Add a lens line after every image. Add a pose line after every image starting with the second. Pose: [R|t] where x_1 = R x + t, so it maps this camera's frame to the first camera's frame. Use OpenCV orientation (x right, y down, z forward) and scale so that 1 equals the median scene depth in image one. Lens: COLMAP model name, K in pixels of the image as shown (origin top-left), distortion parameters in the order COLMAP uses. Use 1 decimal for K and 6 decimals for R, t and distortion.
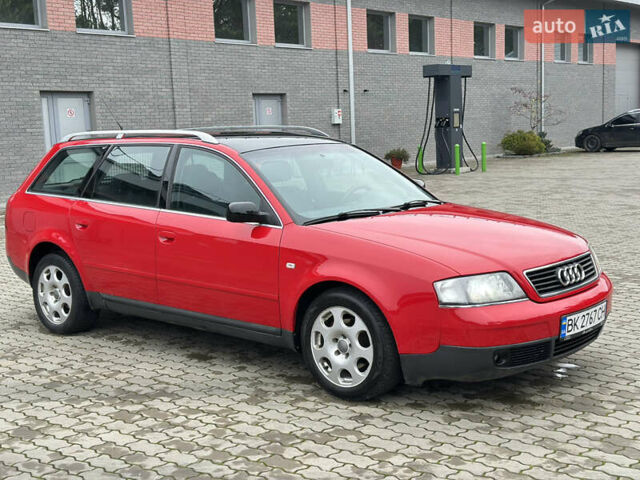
lens RADIAL K [[893.2, 0, 318.7], [0, 893.2, 251.9], [0, 0, 1]] dist [0.214653, -0.476681]
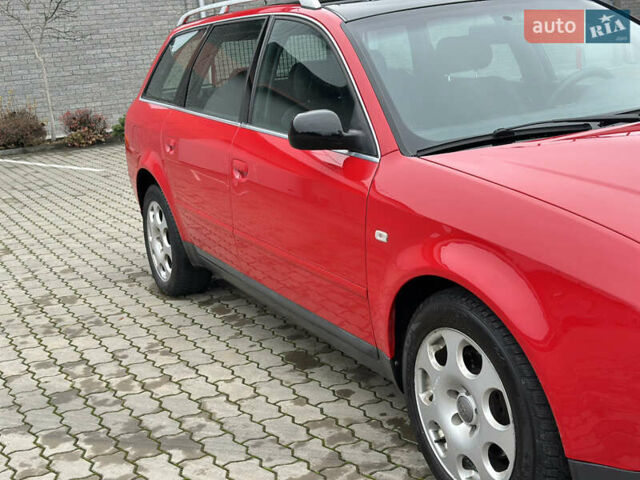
lens RADIAL K [[893.2, 0, 318.7], [0, 893.2, 251.9], [0, 0, 1]] dist [0.214653, -0.476681]
pose [[0.929634, 0.038531, -0.366464, 0.123301], [0.002792, 0.993753, 0.111566, -0.032883], [0.368473, -0.104739, 0.923719, 0.500248]]
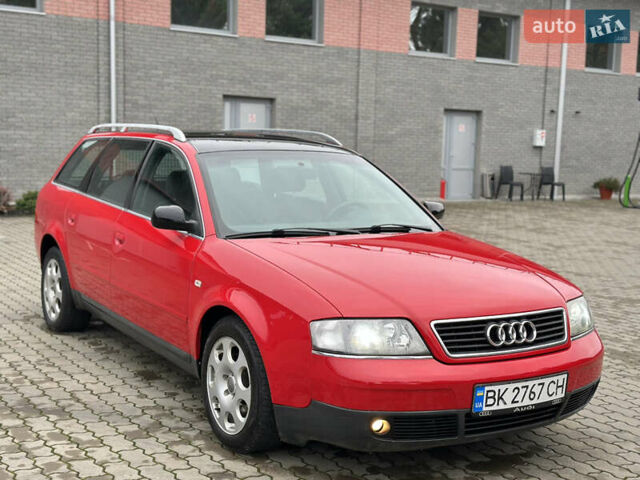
lens RADIAL K [[893.2, 0, 318.7], [0, 893.2, 251.9], [0, 0, 1]] dist [0.214653, -0.476681]
pose [[0.960172, 0.098113, -0.261617, 0.298080], [-0.103176, 0.994647, -0.005653, -0.021967], [0.259662, 0.032421, 0.965155, 0.191897]]
